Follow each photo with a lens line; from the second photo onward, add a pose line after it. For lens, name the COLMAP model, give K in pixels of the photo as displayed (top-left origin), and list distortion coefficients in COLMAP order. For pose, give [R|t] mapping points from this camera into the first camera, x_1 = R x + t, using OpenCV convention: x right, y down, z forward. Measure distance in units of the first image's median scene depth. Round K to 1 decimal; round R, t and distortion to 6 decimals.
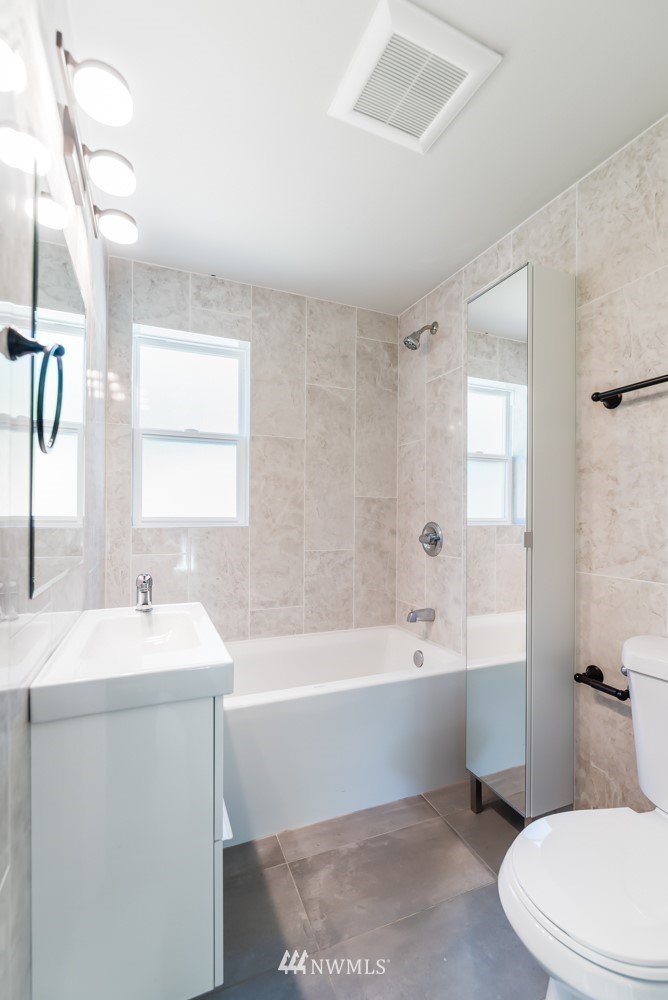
lens RADIAL K [[442.9, 0, 333.8], [0, 442.9, 517.4], [0, 0, 1]] dist [0.018238, -0.005880]
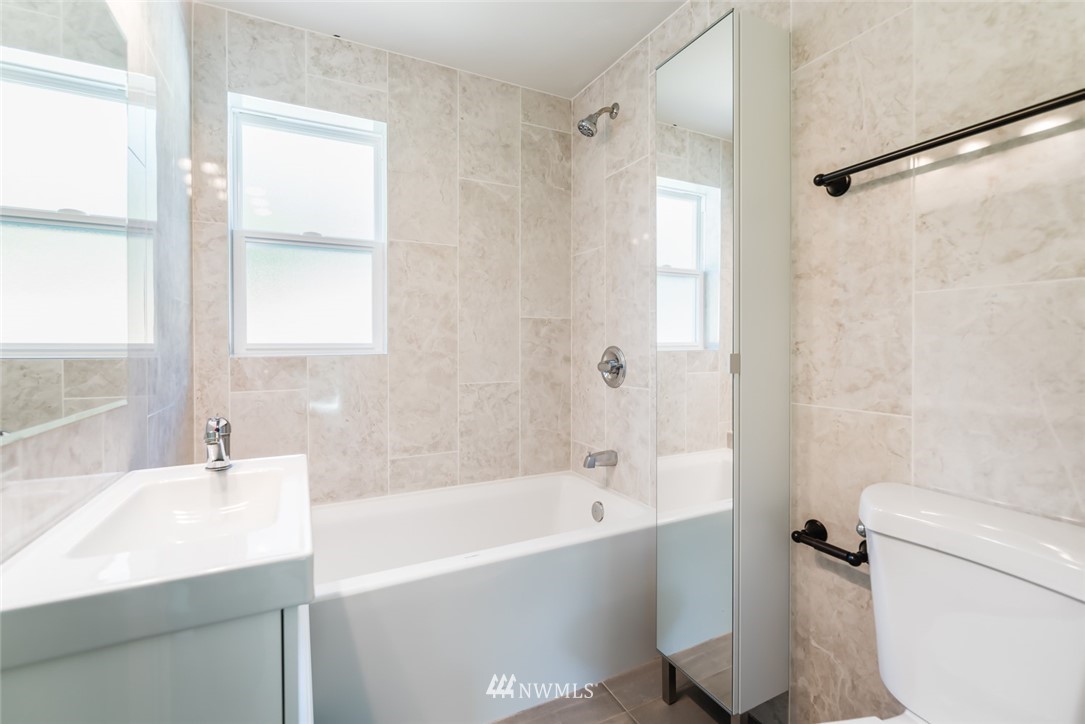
lens RADIAL K [[480.6, 0, 543.7], [0, 480.6, 365.8], [0, 0, 1]] dist [0.018238, -0.005880]
pose [[0.996972, -0.013029, 0.076668, 0.023703], [0.010269, 0.999289, 0.036279, 0.012965], [-0.077086, -0.035381, 0.996396, 0.117470]]
